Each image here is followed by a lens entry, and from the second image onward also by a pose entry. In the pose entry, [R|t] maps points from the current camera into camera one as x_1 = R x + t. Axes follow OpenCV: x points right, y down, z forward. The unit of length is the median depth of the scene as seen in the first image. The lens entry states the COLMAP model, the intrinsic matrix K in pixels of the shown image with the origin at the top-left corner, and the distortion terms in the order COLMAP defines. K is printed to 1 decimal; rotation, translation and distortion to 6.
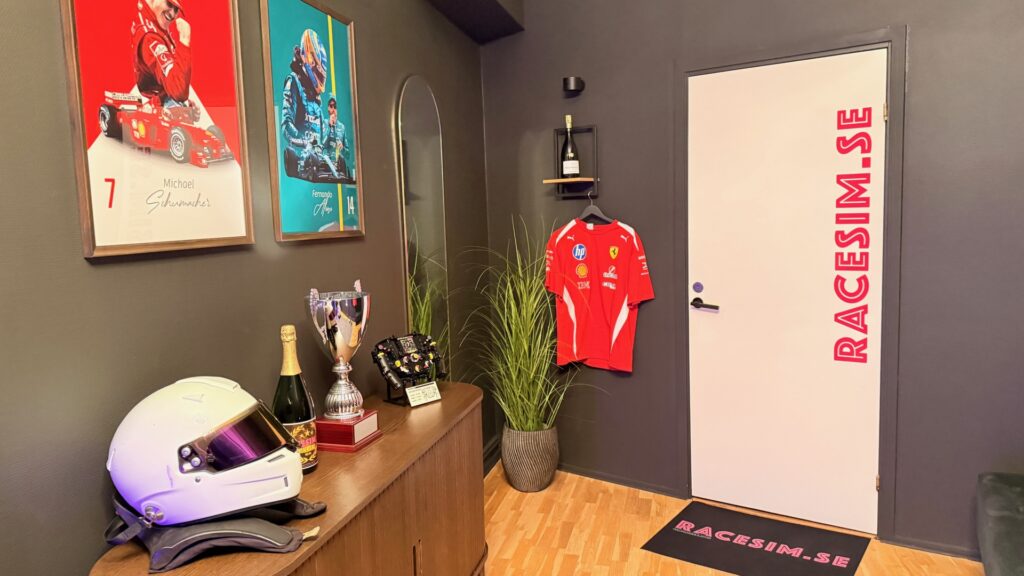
lens RADIAL K [[740.1, 0, 514.6], [0, 740.1, 285.6], [0, 0, 1]] dist [0.116023, -0.019634]
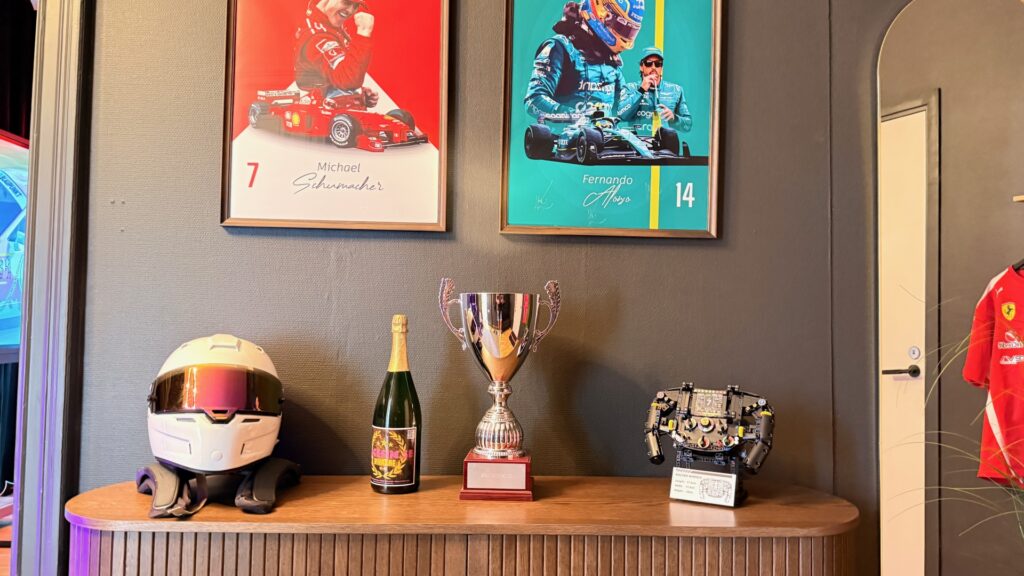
lens RADIAL K [[740.1, 0, 512.9], [0, 740.1, 297.0], [0, 0, 1]] dist [0.116023, -0.019634]
pose [[0.267262, -0.017374, -0.963467, 0.494401], [-0.125110, 0.990749, -0.052570, 0.054409], [0.955468, 0.134589, 0.262616, 0.786856]]
